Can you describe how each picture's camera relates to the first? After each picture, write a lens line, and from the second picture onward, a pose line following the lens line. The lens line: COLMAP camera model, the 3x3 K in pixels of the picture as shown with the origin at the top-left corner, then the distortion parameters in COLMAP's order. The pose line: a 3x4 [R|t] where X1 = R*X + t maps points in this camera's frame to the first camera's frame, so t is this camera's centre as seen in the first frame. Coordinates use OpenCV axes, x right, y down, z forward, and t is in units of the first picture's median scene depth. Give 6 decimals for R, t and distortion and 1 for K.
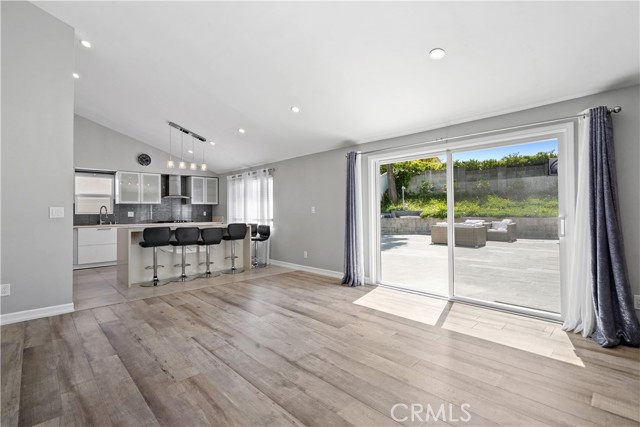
lens RADIAL K [[297.9, 0, 315.2], [0, 297.9, 210.8], [0, 0, 1]] dist [-0.002395, 0.000446]
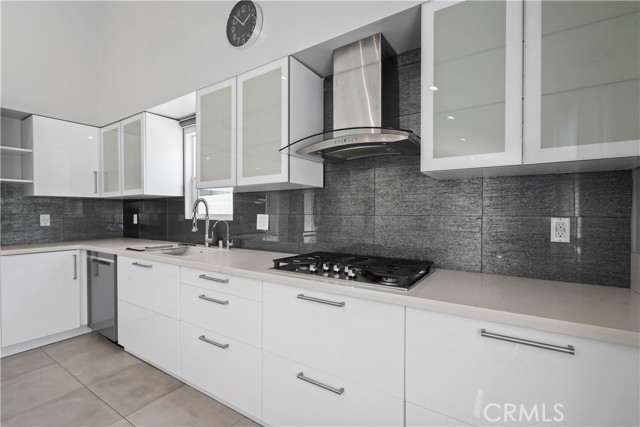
lens RADIAL K [[296.4, 0, 315.6], [0, 296.4, 214.6], [0, 0, 1]] dist [-0.001830, -0.000101]
pose [[0.201780, 0.016885, -0.979285, -0.322258], [0.002950, 0.999836, 0.017847, -0.002550], [0.979427, -0.006490, 0.201697, 1.107263]]
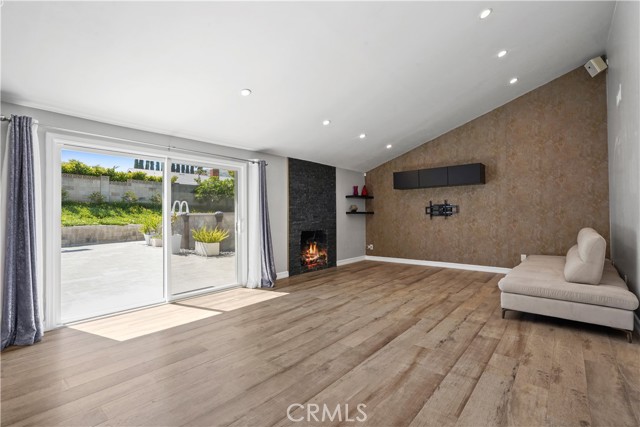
lens RADIAL K [[297.9, 0, 315.2], [0, 297.9, 210.8], [0, 0, 1]] dist [-0.002395, 0.000446]
pose [[-0.101134, 0.027219, 0.994500, -0.375116], [0.007057, 0.999620, -0.026642, 0.006788], [-0.994848, 0.004324, -0.101288, 0.352451]]
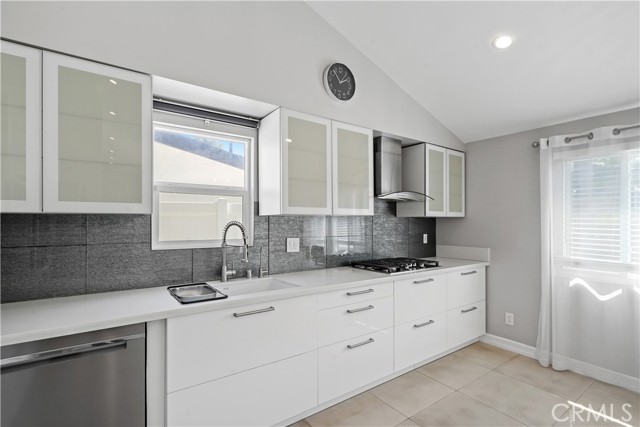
lens RADIAL K [[298.9, 0, 317.1], [0, 298.9, 221.5], [0, 0, 1]] dist [-0.003471, -0.000331]
pose [[0.987918, 0.012787, -0.154450, -0.600512], [-0.012472, 0.999918, 0.003010, -0.019180], [0.154476, -0.001047, 0.987996, 0.732969]]
